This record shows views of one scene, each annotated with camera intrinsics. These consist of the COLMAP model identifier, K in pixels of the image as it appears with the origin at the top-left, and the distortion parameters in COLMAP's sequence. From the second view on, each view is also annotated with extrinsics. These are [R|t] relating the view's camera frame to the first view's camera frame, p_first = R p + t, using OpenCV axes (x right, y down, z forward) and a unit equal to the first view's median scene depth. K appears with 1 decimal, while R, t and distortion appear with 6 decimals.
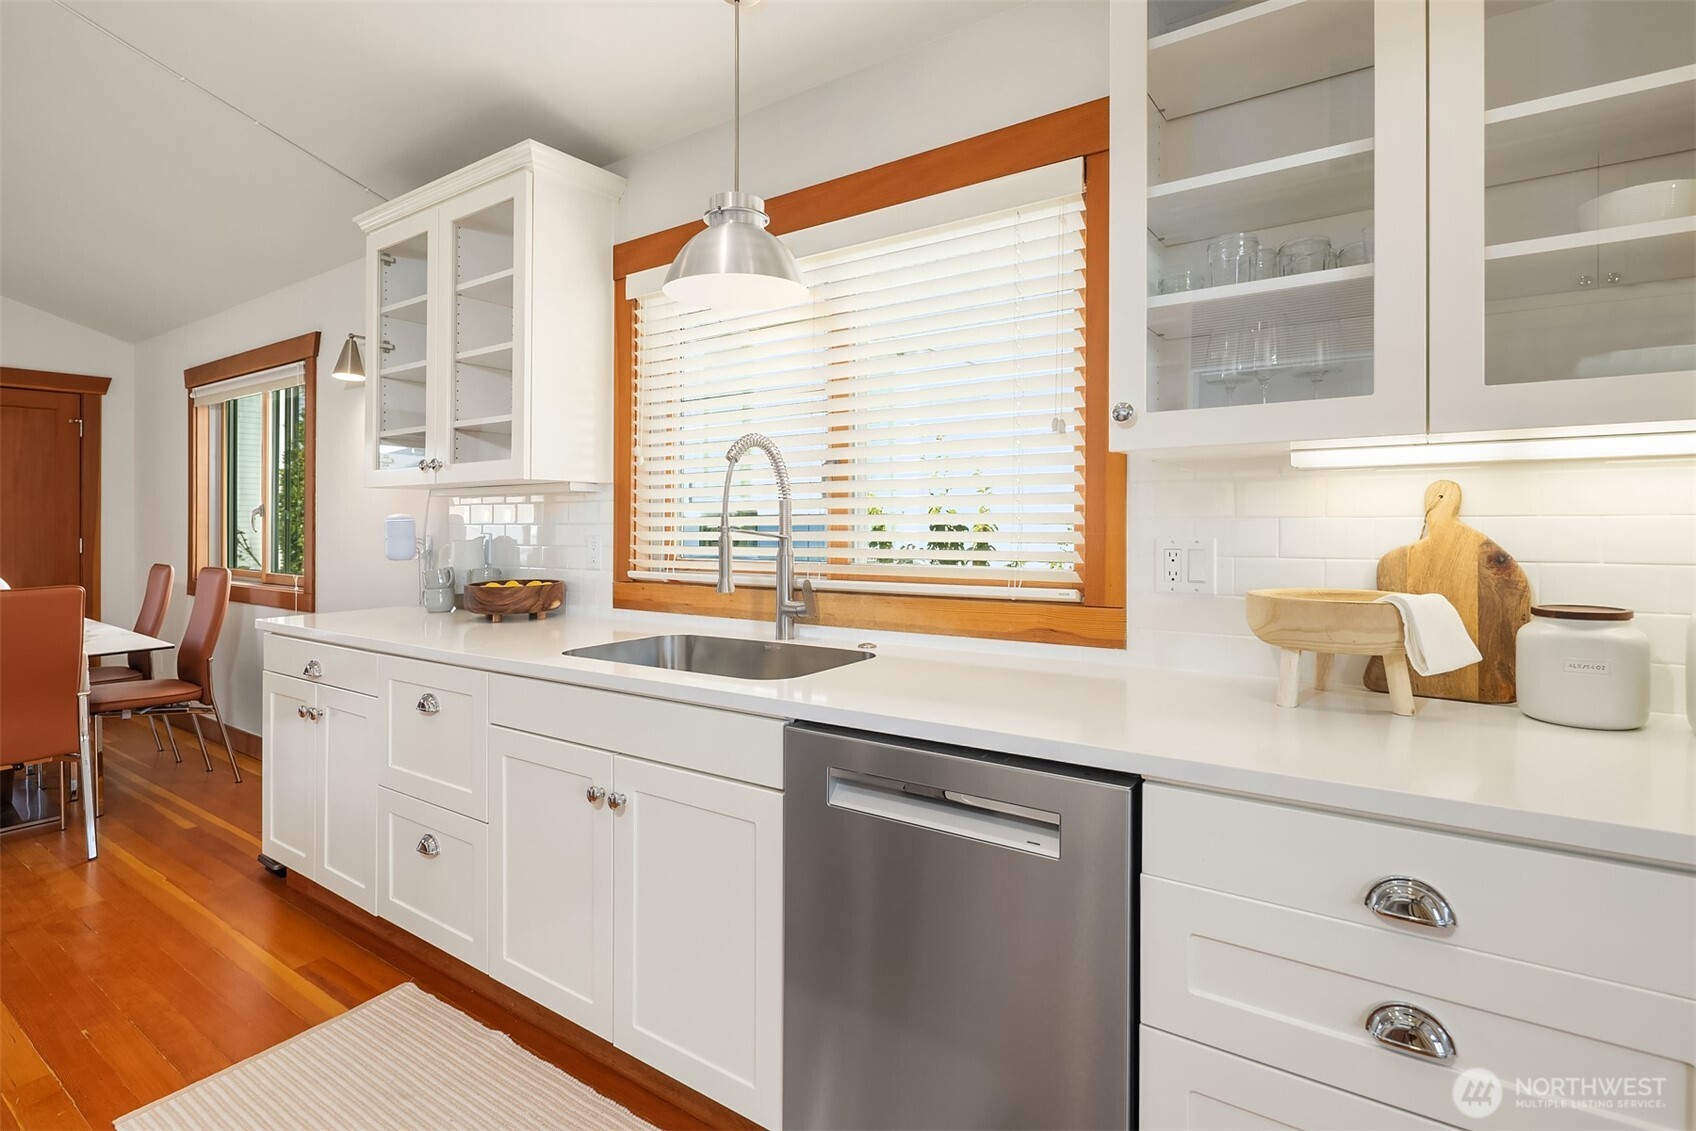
lens RADIAL K [[844.8, 0, 879.2], [0, 844.8, 511.1], [0, 0, 1]] dist [0.002941, -0.003516]
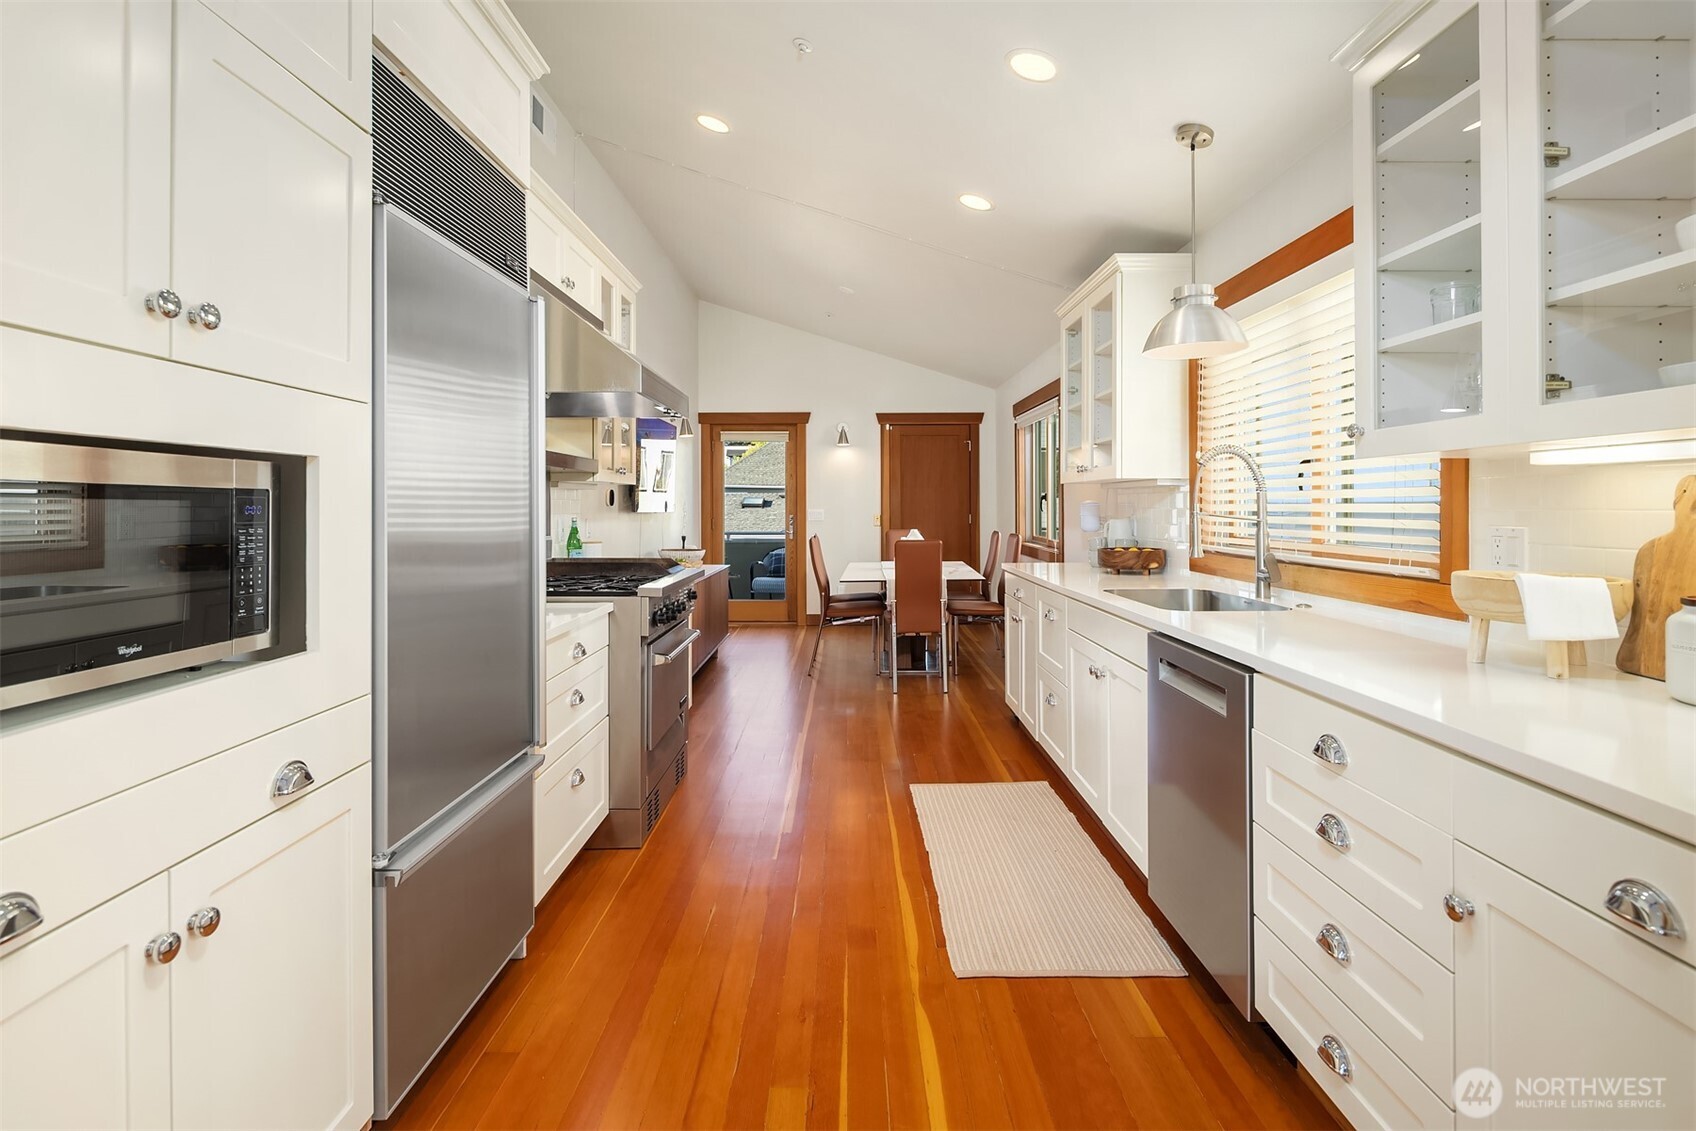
lens RADIAL K [[844.8, 0, 836.7], [0, 844.8, 484.7], [0, 0, 1]] dist [0.002941, -0.003516]
pose [[0.563540, -0.013262, -0.825982, 0.590707], [0.004990, 0.999908, -0.012650, -0.011055], [0.826074, 0.003007, 0.563554, -0.285276]]
